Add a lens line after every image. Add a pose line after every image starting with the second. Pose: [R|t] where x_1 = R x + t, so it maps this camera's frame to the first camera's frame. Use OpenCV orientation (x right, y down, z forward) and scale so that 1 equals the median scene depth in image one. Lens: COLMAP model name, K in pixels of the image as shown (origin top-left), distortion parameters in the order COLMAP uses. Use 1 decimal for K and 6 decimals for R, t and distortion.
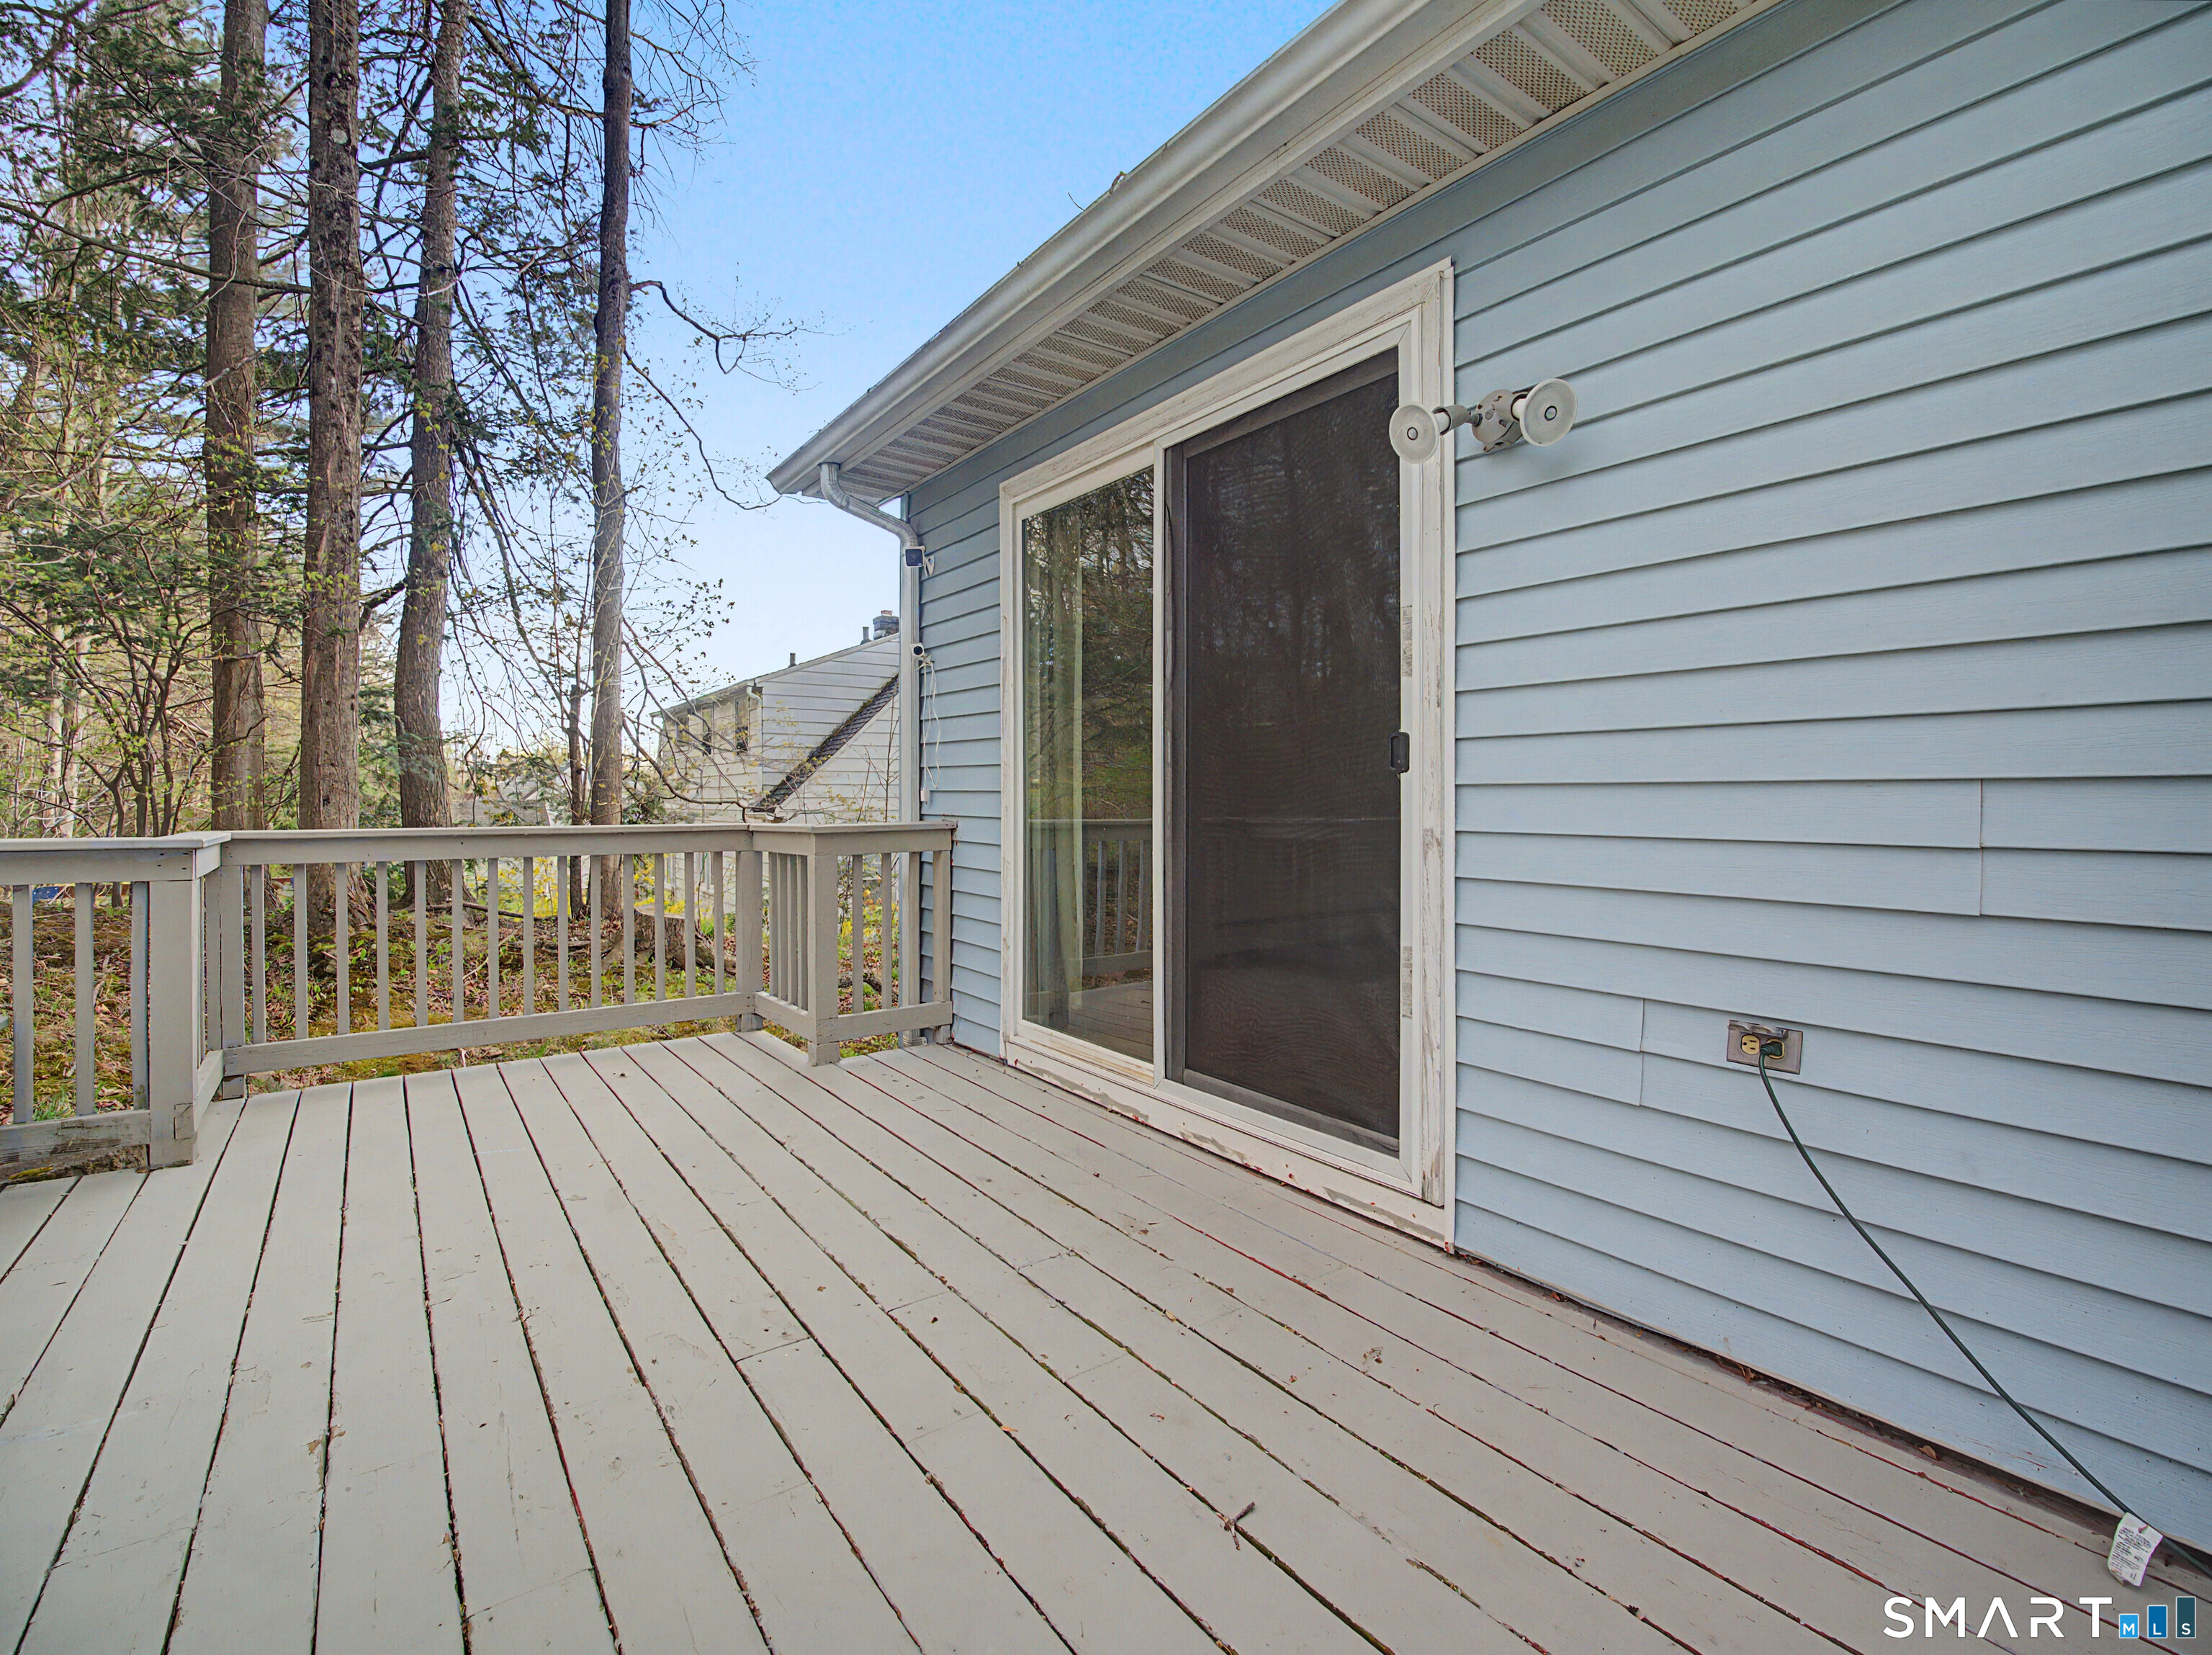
lens RADIAL K [[1011.9, 0, 1104.8], [0, 1011.9, 813.0], [0, 0, 1]] dist [-0.017420, -0.001273]
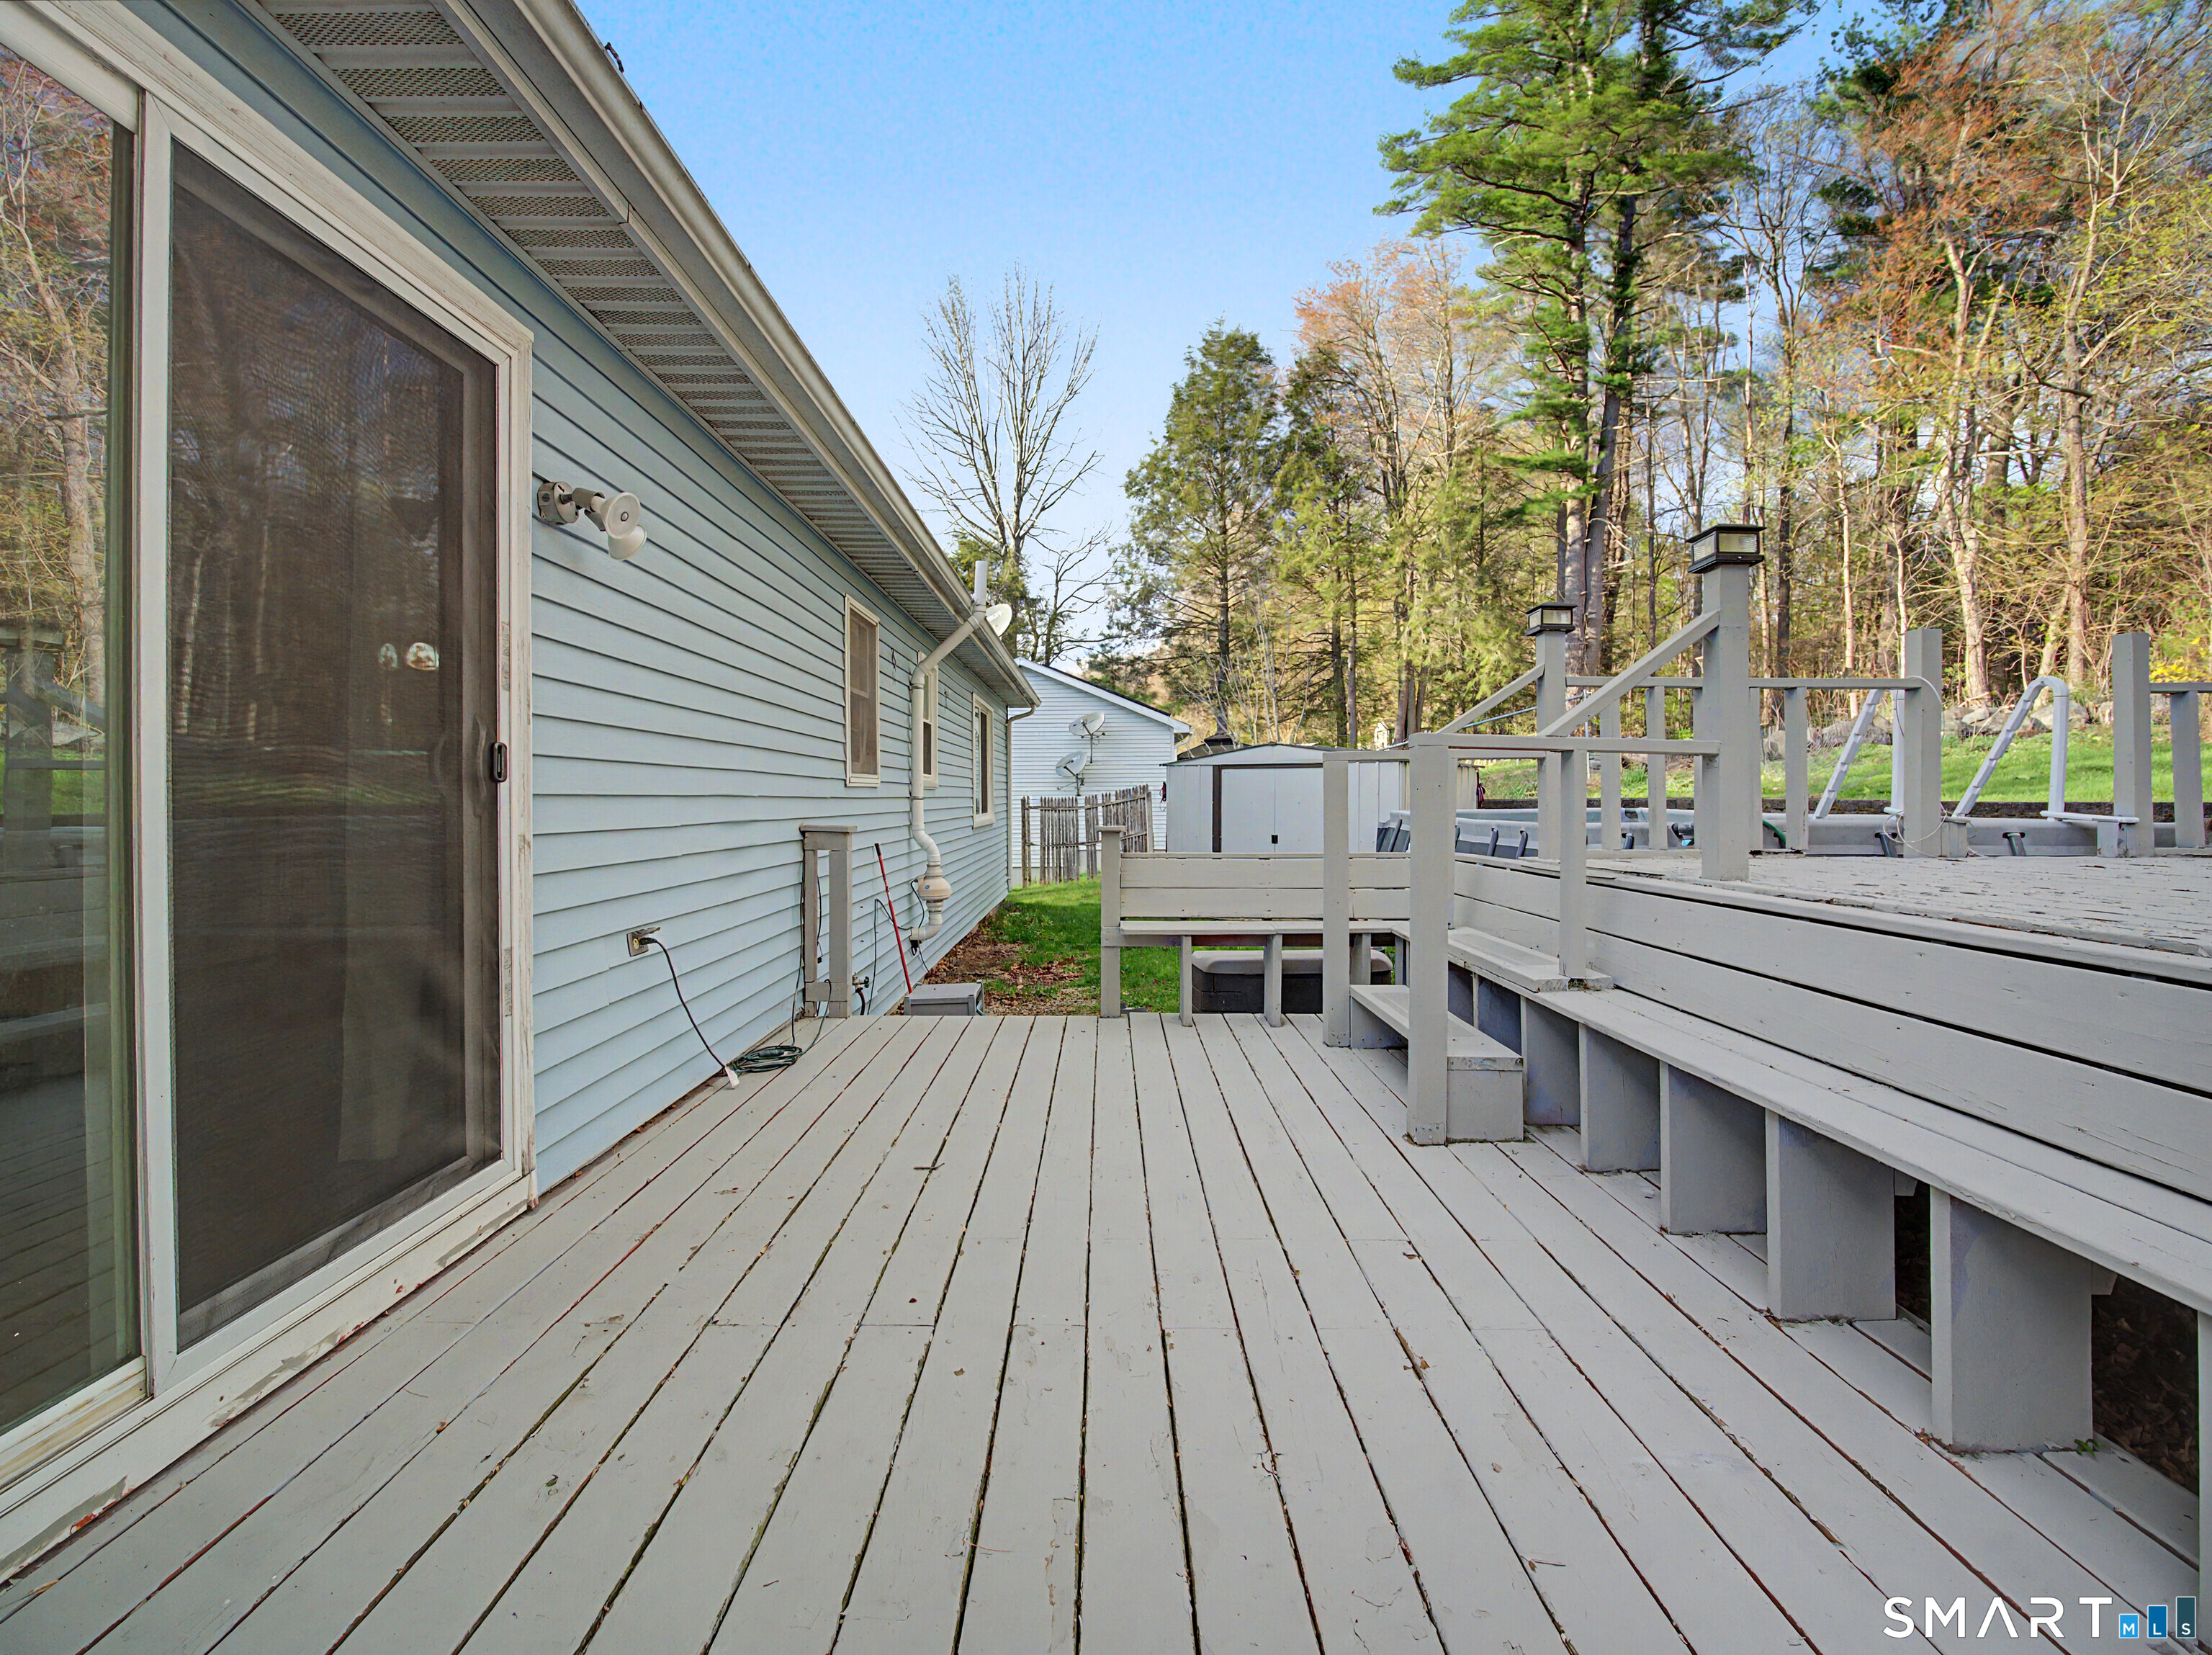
lens RADIAL K [[1011.9, 0, 1107.0], [0, 1011.9, 819.0], [0, 0, 1]] dist [-0.017420, -0.001273]
pose [[-0.814146, -0.007647, 0.580609, -0.799278], [0.010282, 0.999567, 0.027582, -0.024463], [-0.580569, 0.028426, -0.813715, 1.461033]]
